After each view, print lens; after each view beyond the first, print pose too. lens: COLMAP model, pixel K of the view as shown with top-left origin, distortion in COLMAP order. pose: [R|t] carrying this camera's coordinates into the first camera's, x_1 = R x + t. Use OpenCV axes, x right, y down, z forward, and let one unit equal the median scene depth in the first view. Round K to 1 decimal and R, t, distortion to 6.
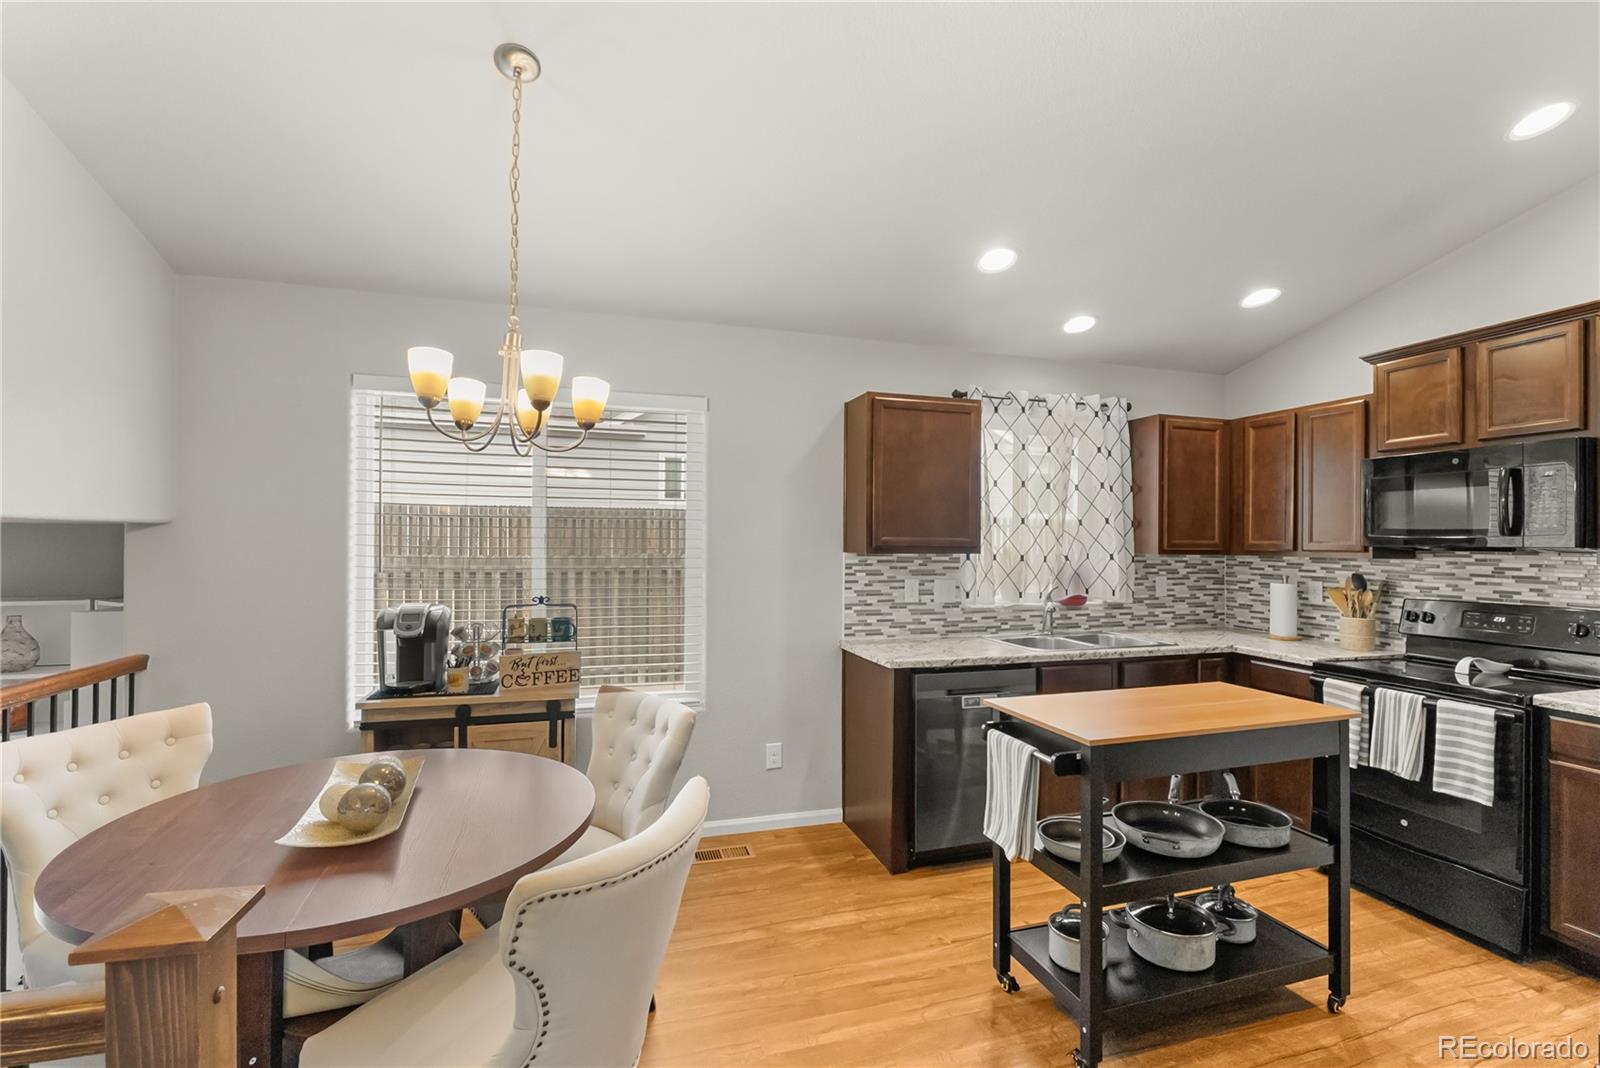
lens RADIAL K [[717.8, 0, 795.6], [0, 717.8, 534.9], [0, 0, 1]] dist [-0.007499, -0.001177]
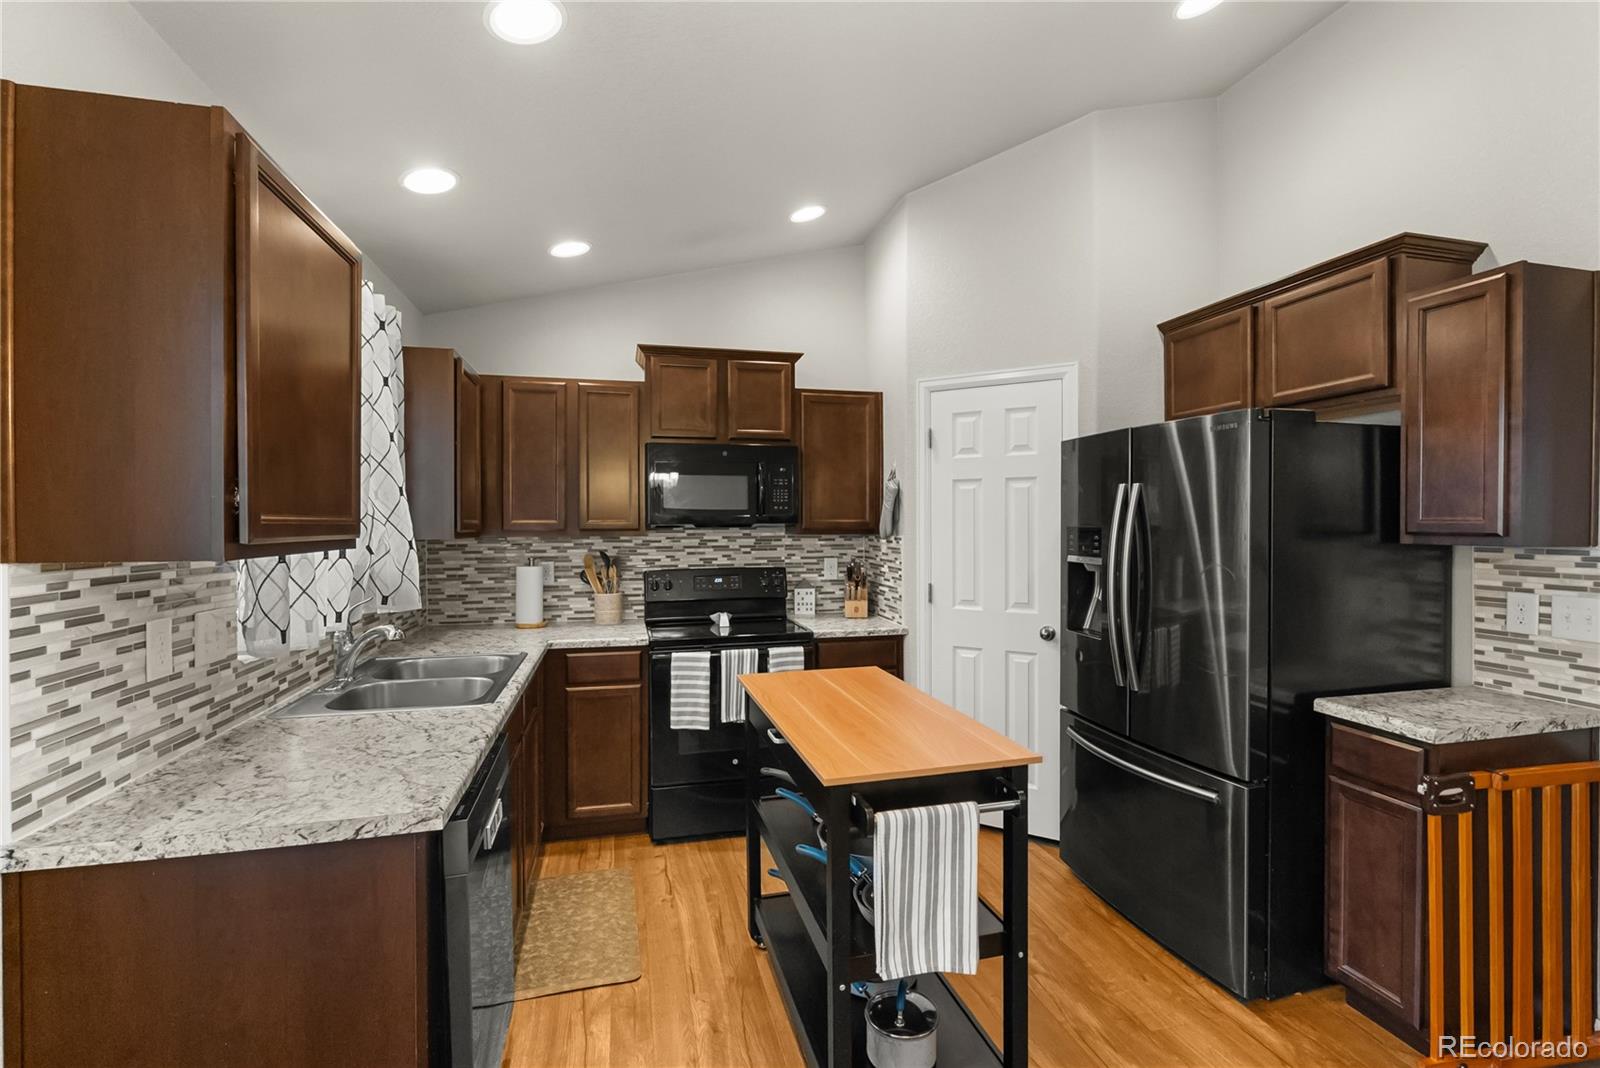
lens RADIAL K [[717.8, 0, 804.4], [0, 717.8, 523.6], [0, 0, 1]] dist [-0.007499, -0.001177]
pose [[0.034325, -0.011181, 0.999348, -0.254103], [-0.003577, 0.999930, 0.011310, 0.001832], [-0.999404, -0.003963, 0.034282, 0.708805]]
